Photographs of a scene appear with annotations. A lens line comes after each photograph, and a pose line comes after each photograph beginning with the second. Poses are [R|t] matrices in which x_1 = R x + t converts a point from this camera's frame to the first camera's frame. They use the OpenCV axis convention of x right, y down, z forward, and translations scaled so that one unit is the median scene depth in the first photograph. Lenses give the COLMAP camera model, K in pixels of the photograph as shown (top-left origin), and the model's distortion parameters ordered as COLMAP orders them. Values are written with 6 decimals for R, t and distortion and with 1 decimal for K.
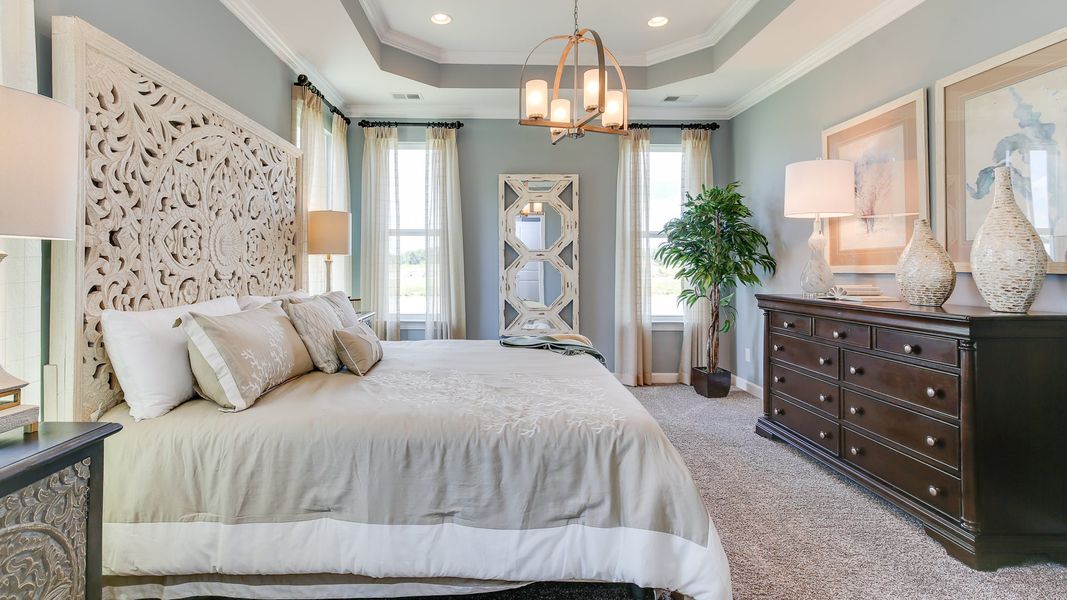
lens RADIAL K [[520.6, 0, 522.4], [0, 520.6, 265.0], [0, 0, 1]] dist [0.000011, 0.000899]
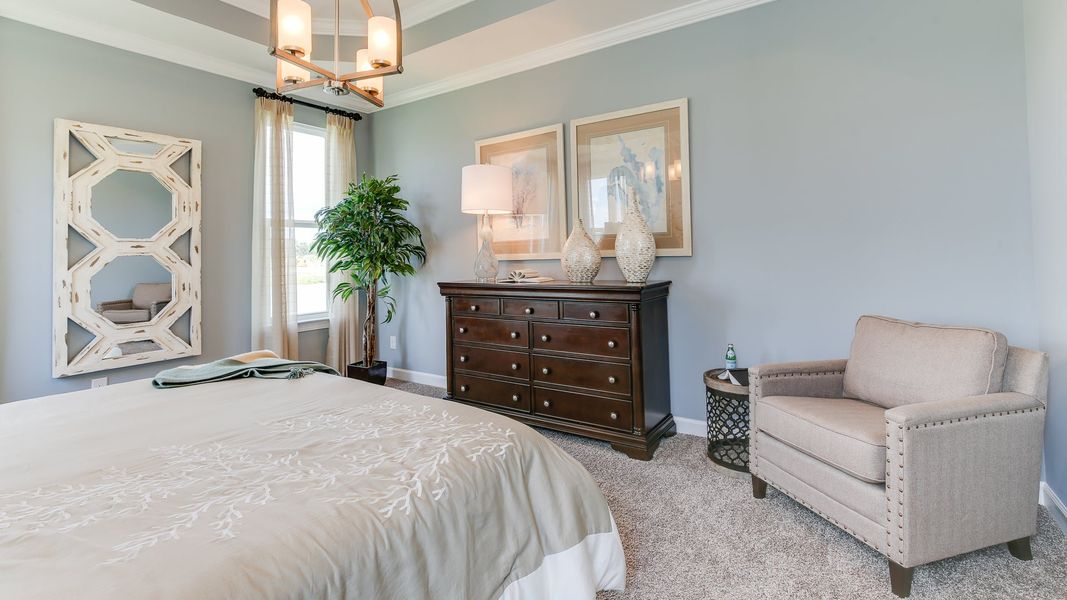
lens RADIAL K [[479.1, 0, 535.6], [0, 479.1, 241.6], [0, 0, 1]] dist [-0.000357, 0.000210]
pose [[0.585350, 0.007293, 0.810748, -0.197397], [0.019535, 0.999542, -0.023096, -0.000994], [-0.810545, 0.029358, 0.584940, 0.224717]]
